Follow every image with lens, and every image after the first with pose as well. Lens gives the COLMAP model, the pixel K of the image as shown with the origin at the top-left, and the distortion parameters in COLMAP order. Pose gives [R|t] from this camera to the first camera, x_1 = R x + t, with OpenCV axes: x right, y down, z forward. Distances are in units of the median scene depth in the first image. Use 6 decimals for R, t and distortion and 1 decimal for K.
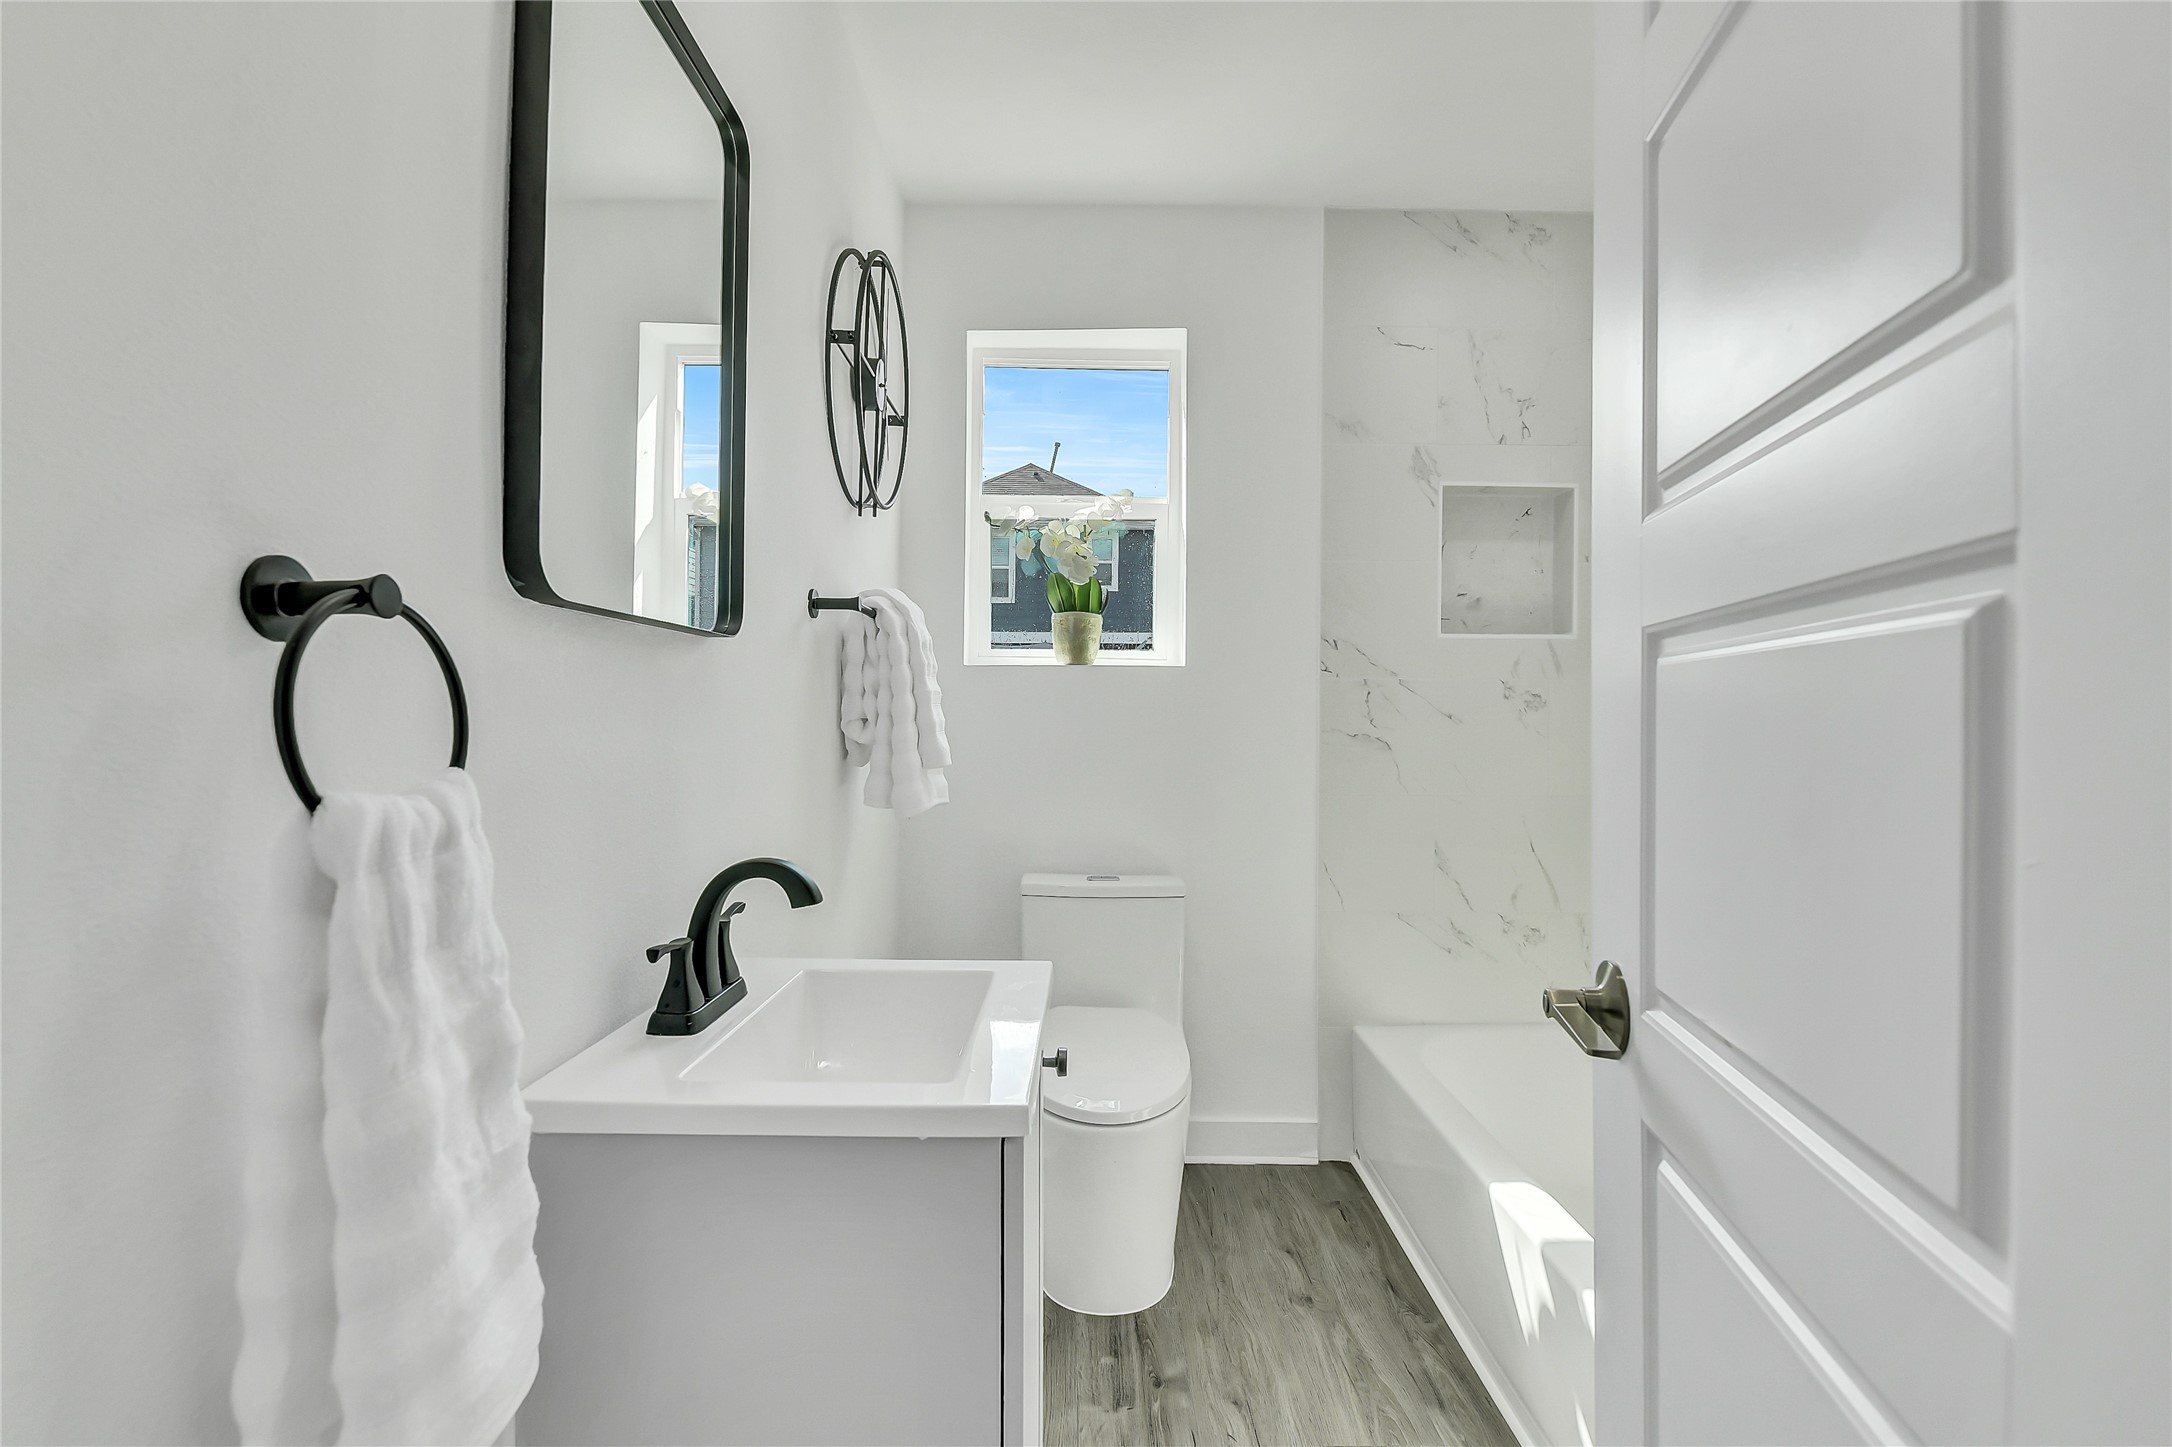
lens RADIAL K [[931.3, 0, 1090.6], [0, 931.3, 705.8], [0, 0, 1]] dist [-0.021942, -0.000436]
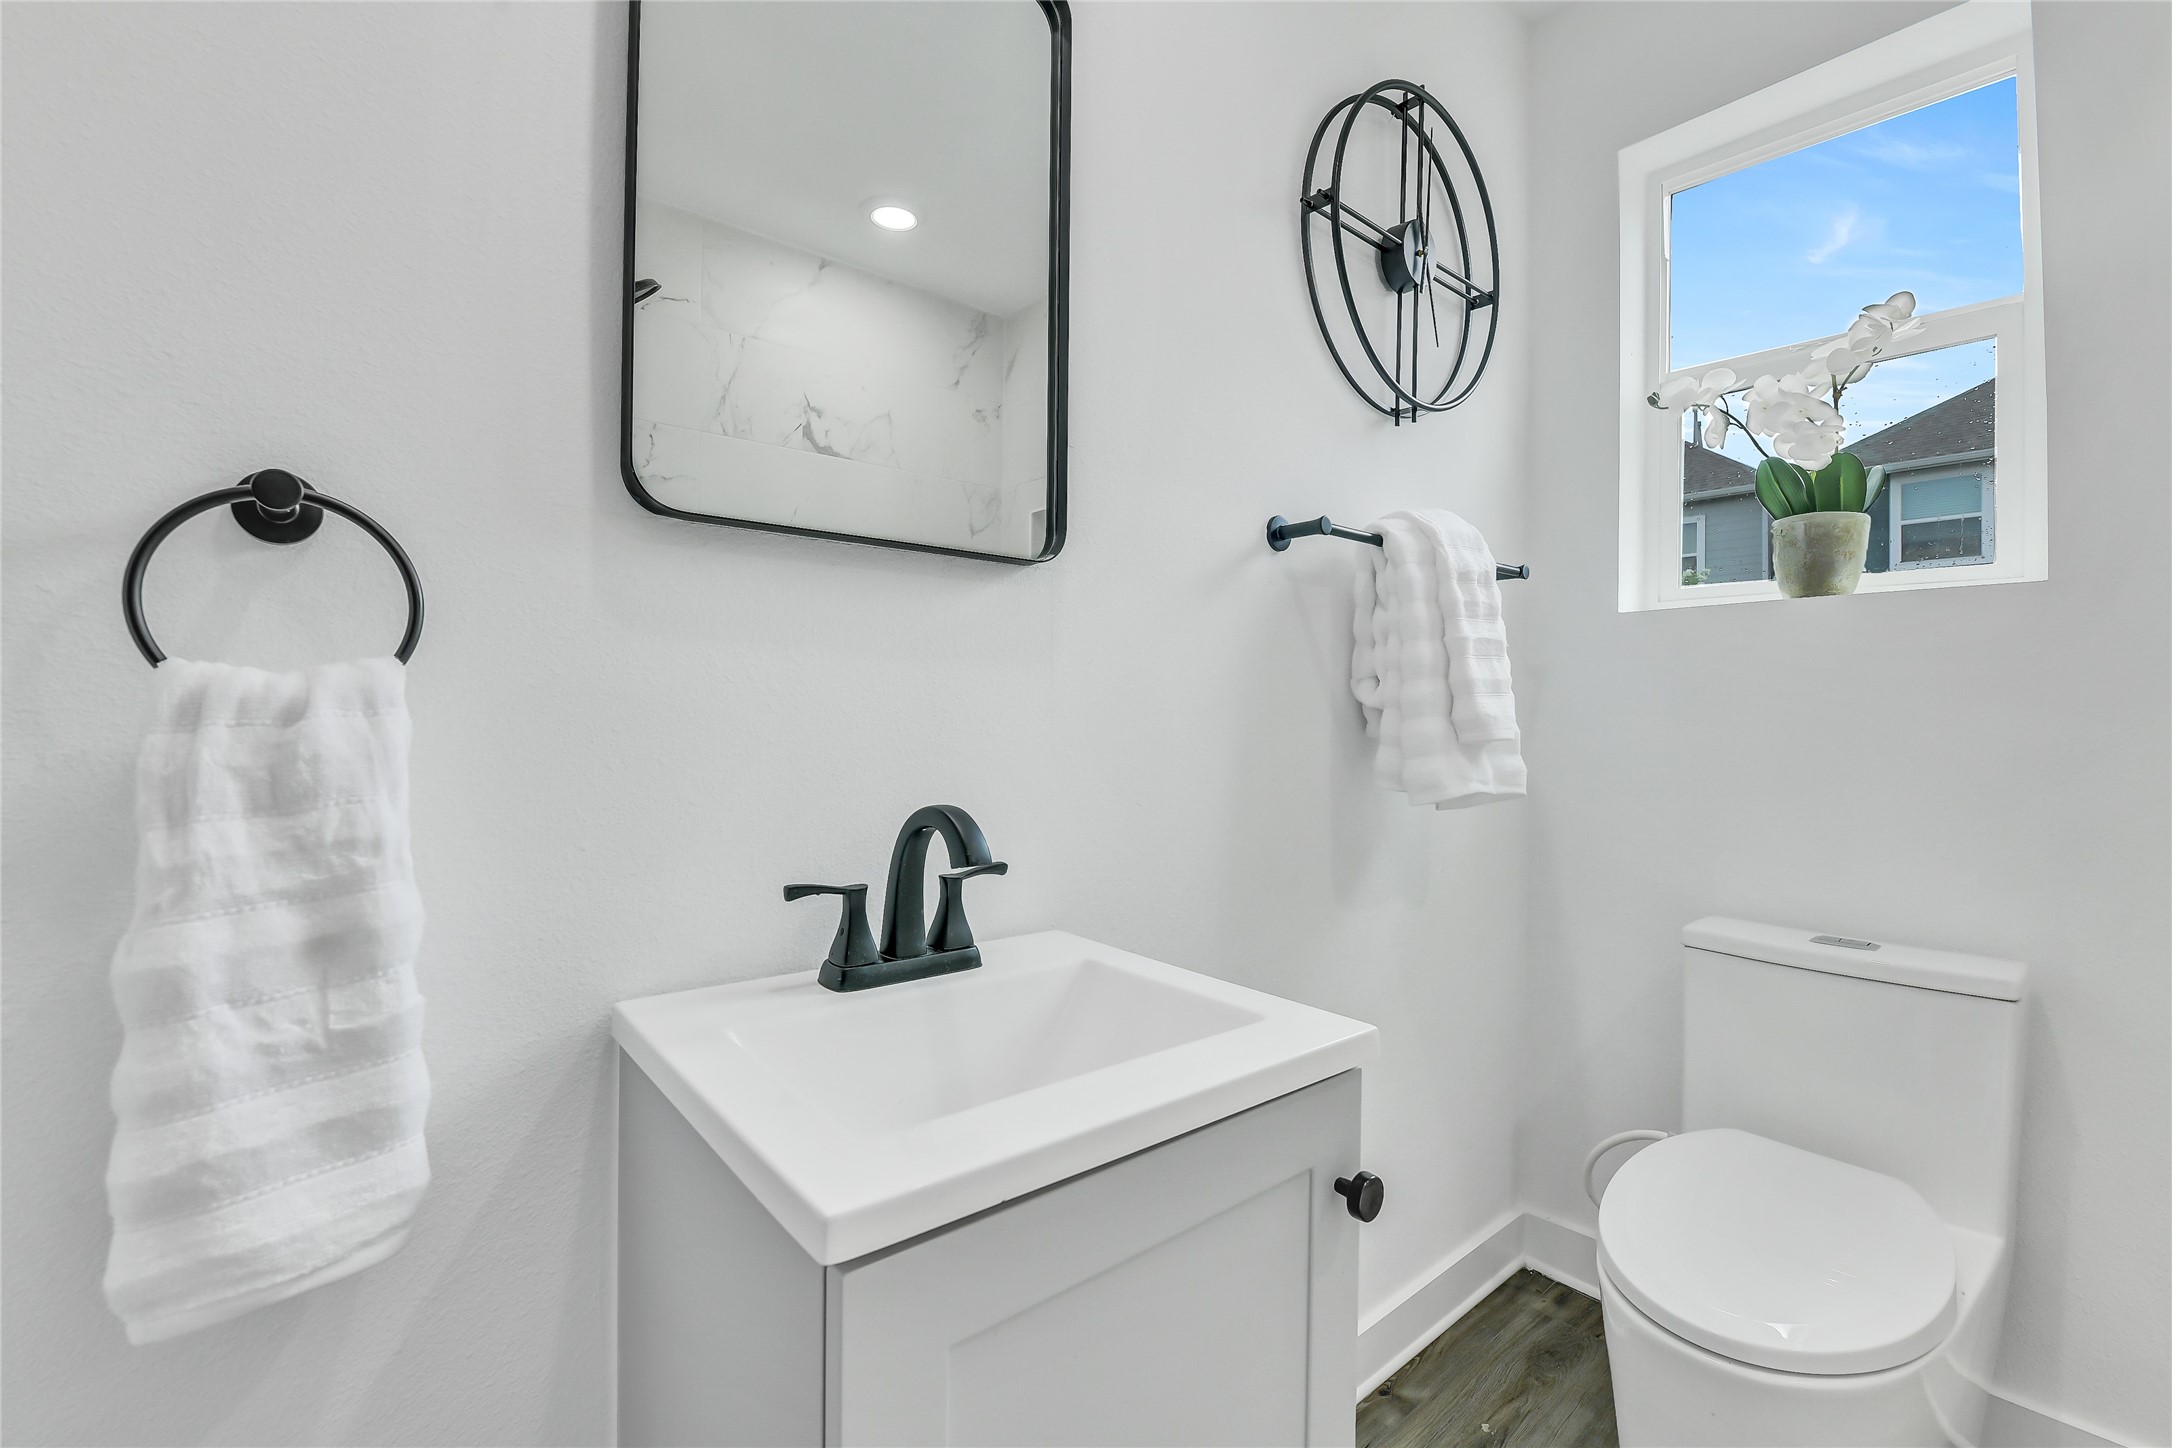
lens RADIAL K [[889.7, 0, 1080.8], [0, 889.7, 727.2], [0, 0, 1]] dist [-0.017767, -0.000157]
pose [[0.626741, 0.006426, -0.779202, 0.189911], [0.003058, 0.999938, 0.010707, 0.048557], [0.779222, -0.009093, 0.626682, 0.331240]]
